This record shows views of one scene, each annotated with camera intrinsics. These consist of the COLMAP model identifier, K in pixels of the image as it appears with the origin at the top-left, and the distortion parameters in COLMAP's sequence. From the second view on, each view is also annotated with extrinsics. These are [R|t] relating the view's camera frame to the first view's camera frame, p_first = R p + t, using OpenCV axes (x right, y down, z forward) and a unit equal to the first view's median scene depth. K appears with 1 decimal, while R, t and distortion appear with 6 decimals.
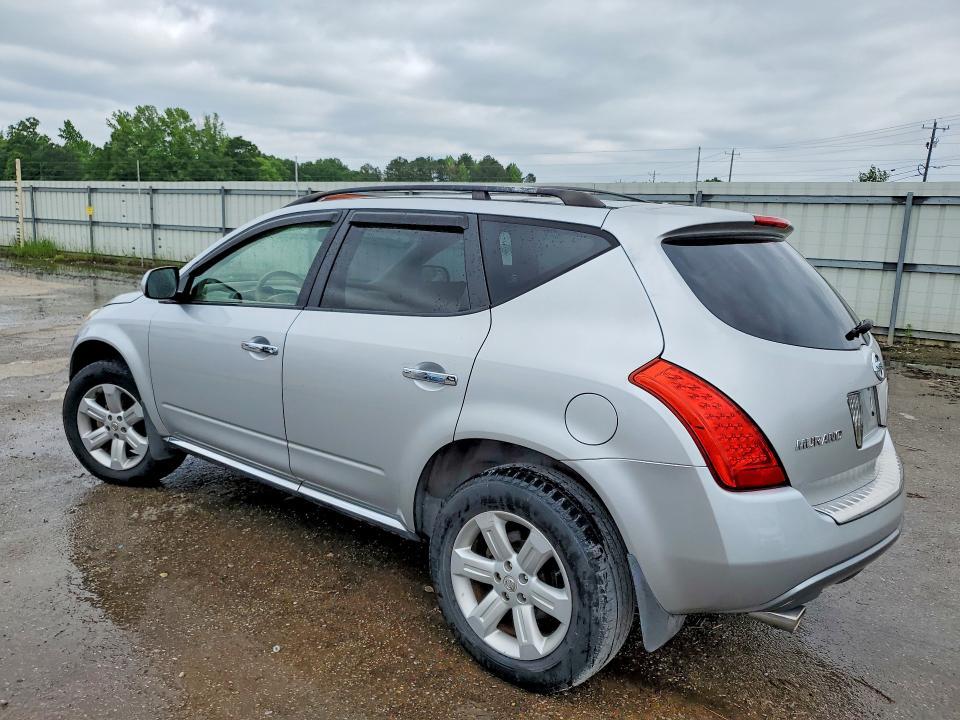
lens RADIAL K [[739.6, 0, 471.1], [0, 739.6, 365.3], [0, 0, 1]] dist [0.015578, -0.004534]
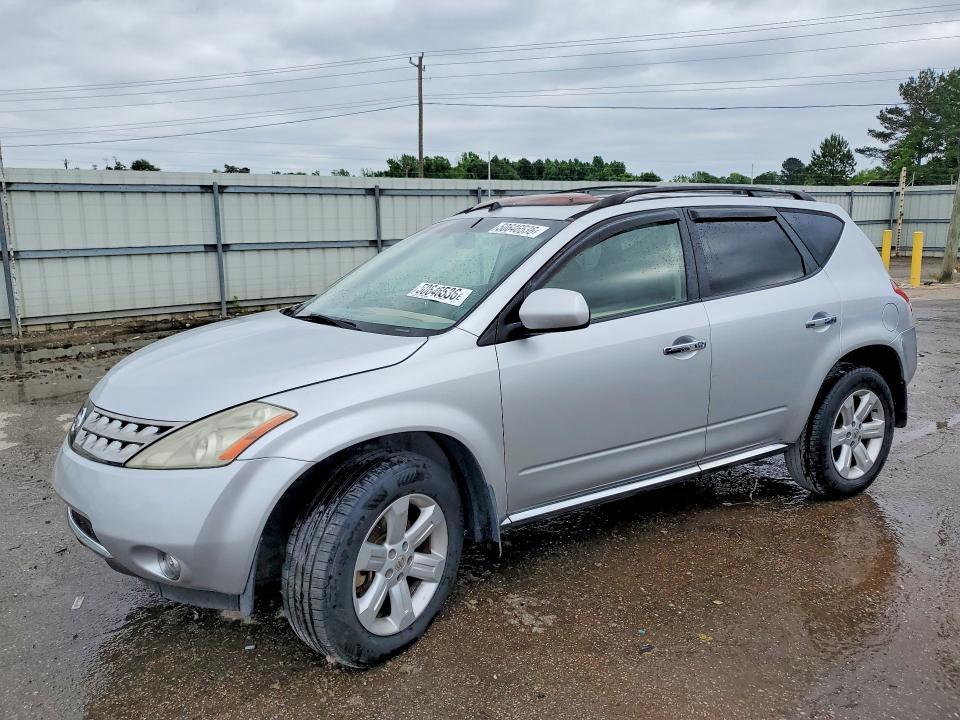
lens RADIAL K [[739.6, 0, 474.5], [0, 739.6, 355.8], [0, 0, 1]] dist [0.015578, -0.004534]
pose [[0.340653, -0.214688, 0.915349, -0.576495], [0.207439, 0.966750, 0.149544, -0.098117], [-0.917019, 0.138937, 0.373861, 0.390211]]
